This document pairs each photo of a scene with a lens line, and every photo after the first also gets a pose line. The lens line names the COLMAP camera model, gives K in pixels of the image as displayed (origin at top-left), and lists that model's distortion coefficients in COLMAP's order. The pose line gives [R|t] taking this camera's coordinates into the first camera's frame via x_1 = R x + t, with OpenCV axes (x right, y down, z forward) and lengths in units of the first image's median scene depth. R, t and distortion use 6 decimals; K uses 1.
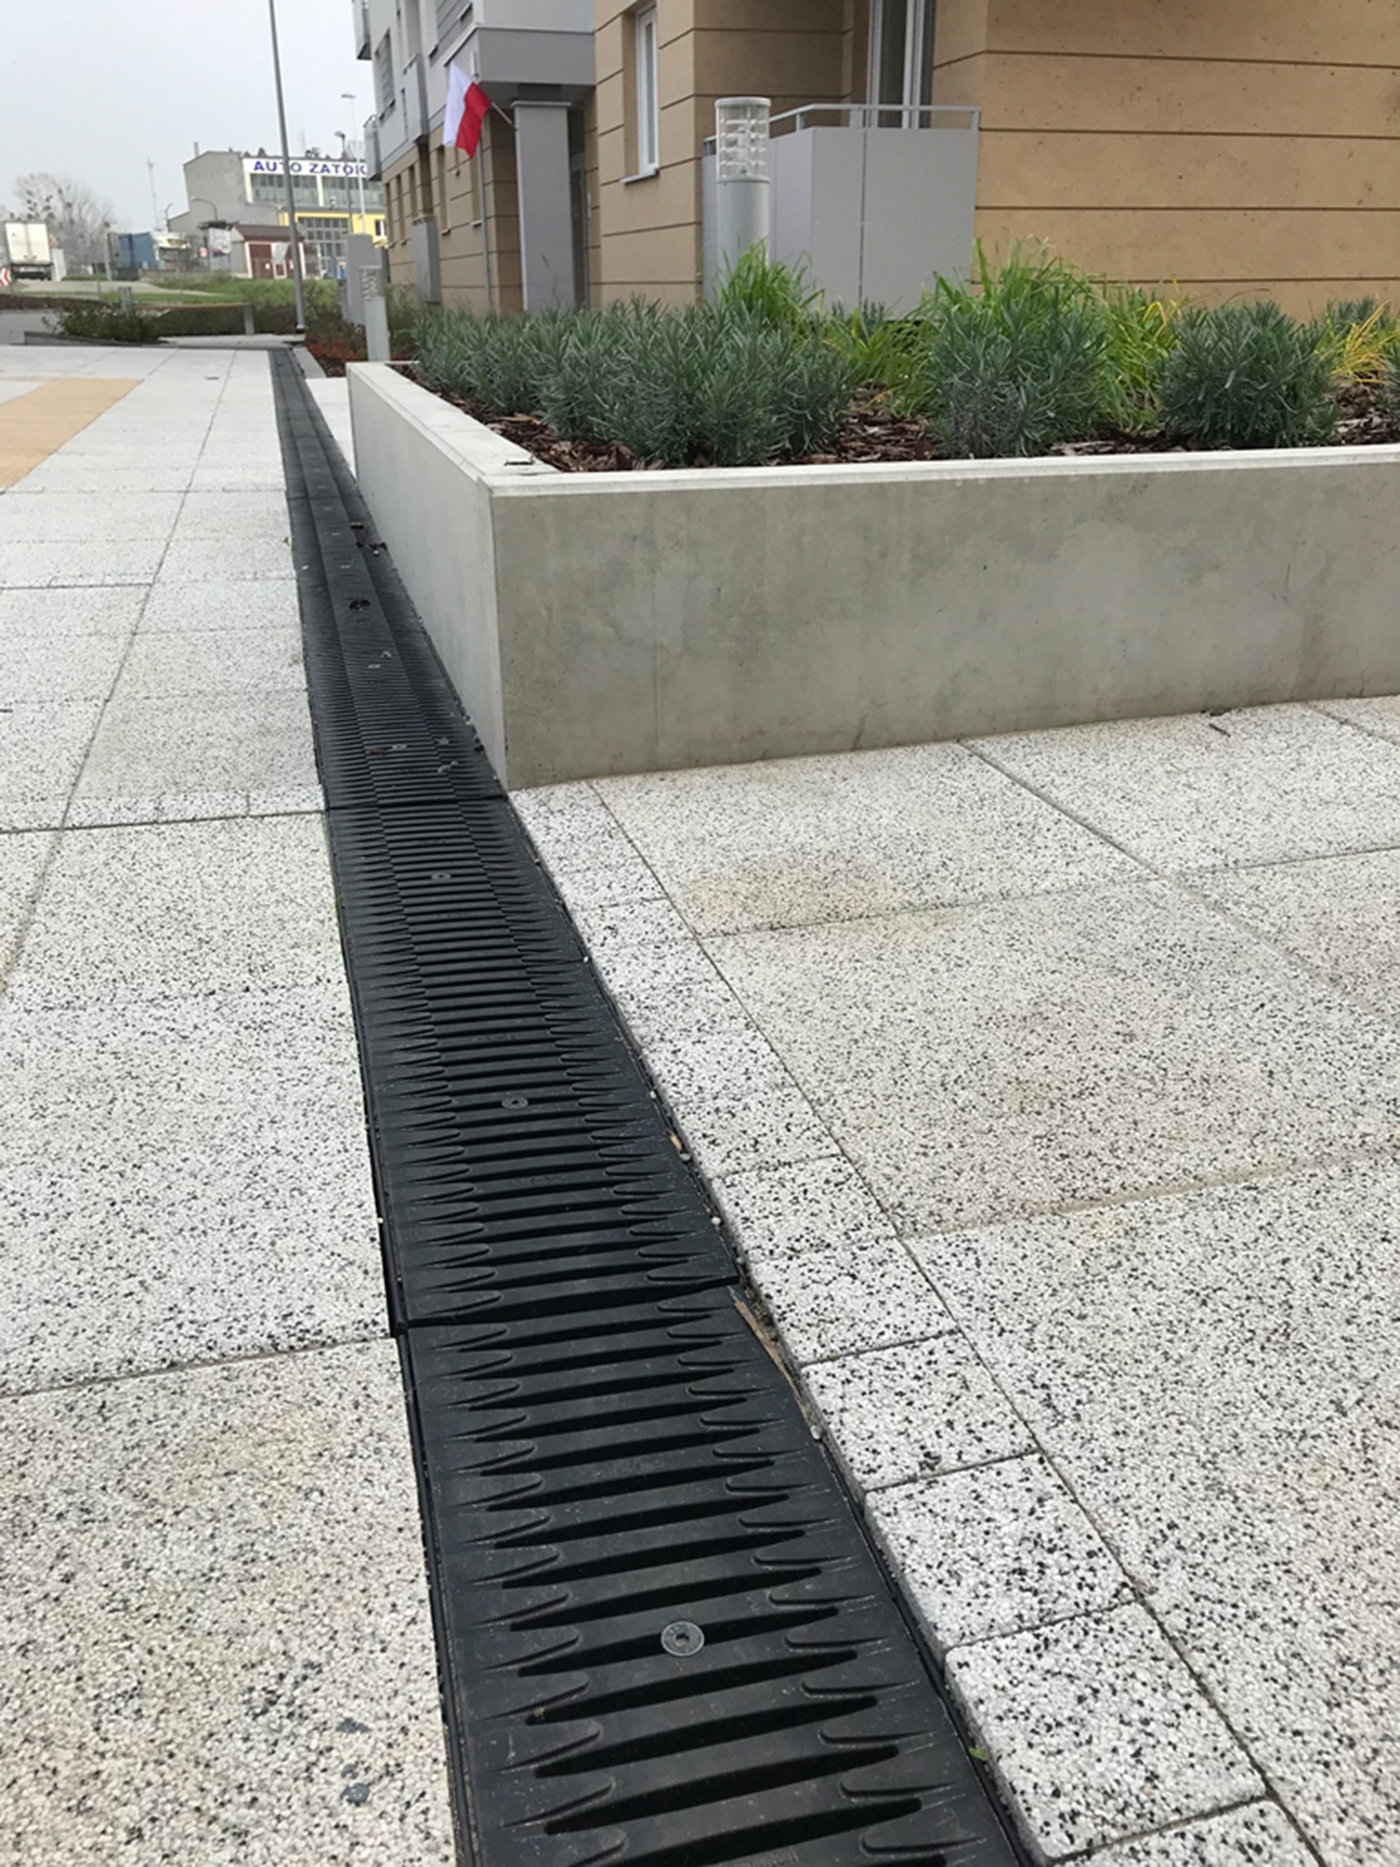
lens RADIAL K [[1578.7, 0, 702.6], [0, 1578.7, 940.6], [0, 0, 1]] dist [0.029628, -0.028038]
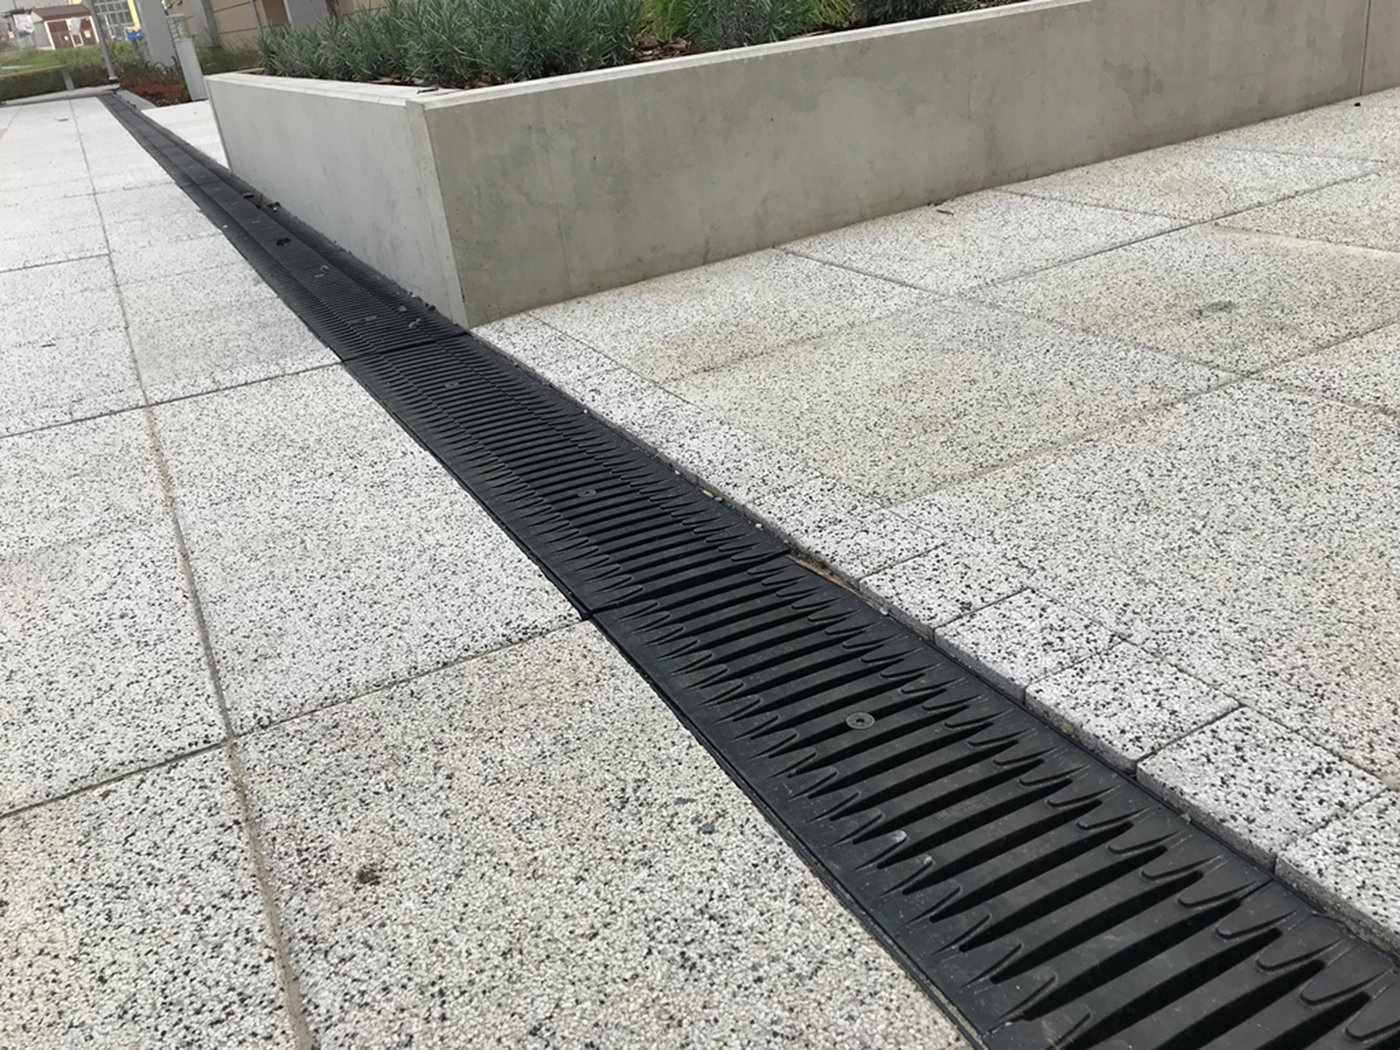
lens RADIAL K [[1183.8, 0, 698.5], [0, 1183.8, 527.2], [0, 0, 1]] dist [0.029628, -0.028038]
pose [[0.971288, -0.190119, 0.143020, -0.194753], [0.185601, 0.981621, 0.044418, 0.113478], [-0.148837, -0.016598, 0.988722, -0.079652]]
